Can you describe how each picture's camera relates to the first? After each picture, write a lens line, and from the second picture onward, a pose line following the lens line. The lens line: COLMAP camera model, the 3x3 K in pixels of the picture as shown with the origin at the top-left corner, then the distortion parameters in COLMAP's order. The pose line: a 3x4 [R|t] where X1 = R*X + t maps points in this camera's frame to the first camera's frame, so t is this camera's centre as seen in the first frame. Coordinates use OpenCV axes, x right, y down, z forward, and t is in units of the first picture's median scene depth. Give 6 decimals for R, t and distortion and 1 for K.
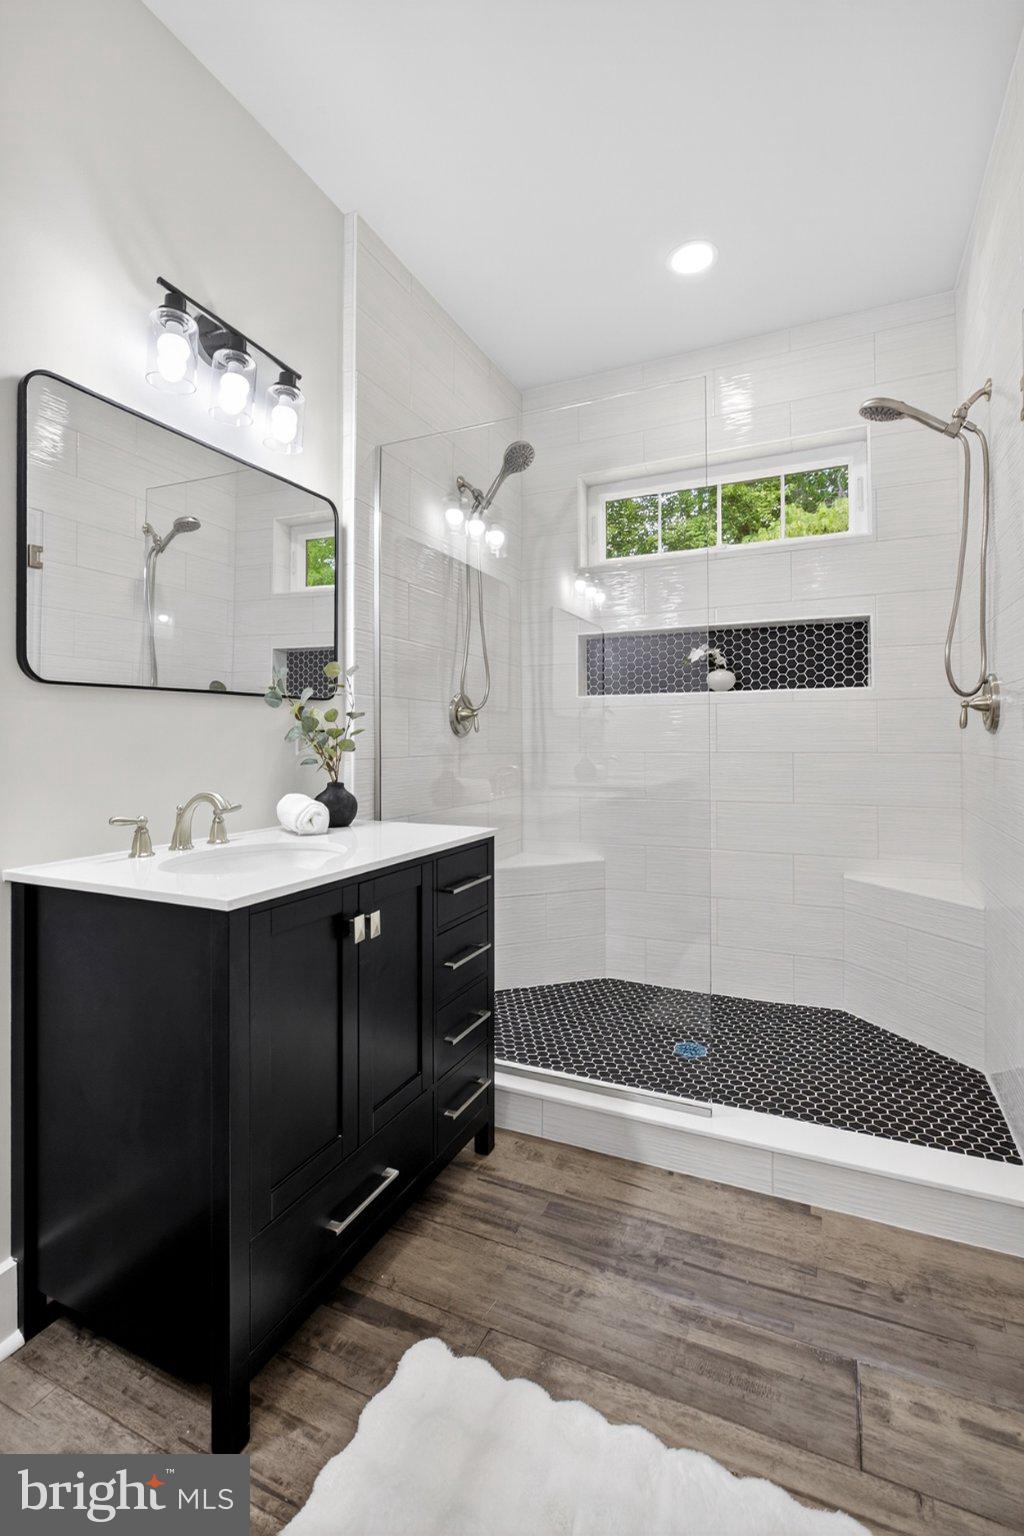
lens RADIAL K [[694.1, 0, 522.3], [0, 694.1, 732.9], [0, 0, 1]] dist [-0.010450, 0.004473]
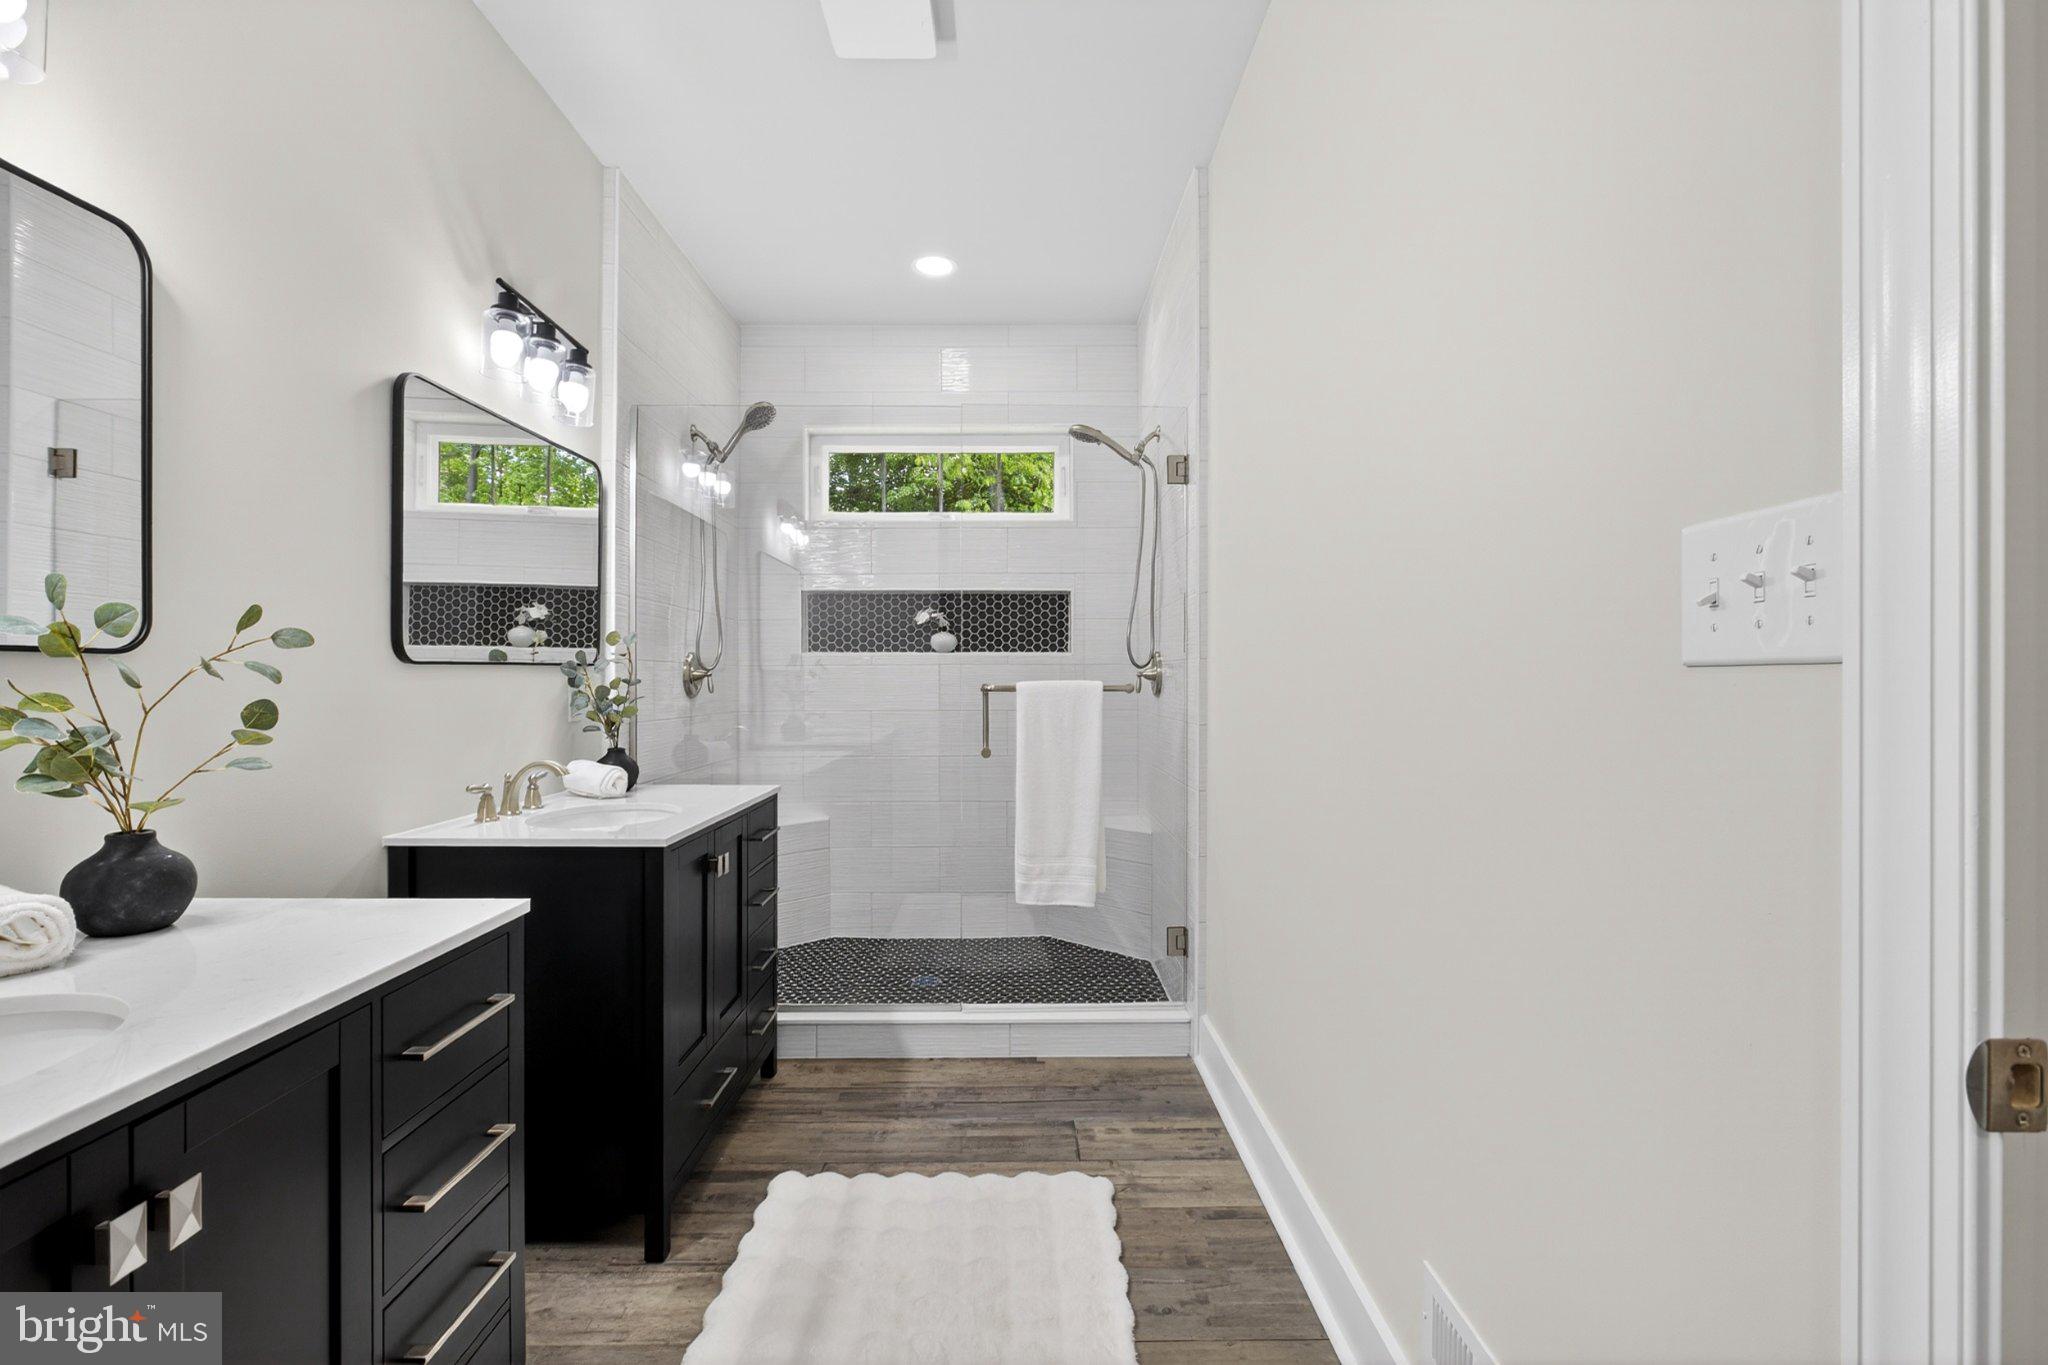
lens RADIAL K [[925.5, 0, 1028.0], [0, 925.5, 683.7], [0, 0, 1]] dist [-0.010450, 0.004473]
pose [[0.902084, 0.001995, 0.431556, -0.312232], [-0.008082, 0.999892, 0.012271, -0.046288], [-0.431485, -0.014558, 0.902002, -0.497979]]
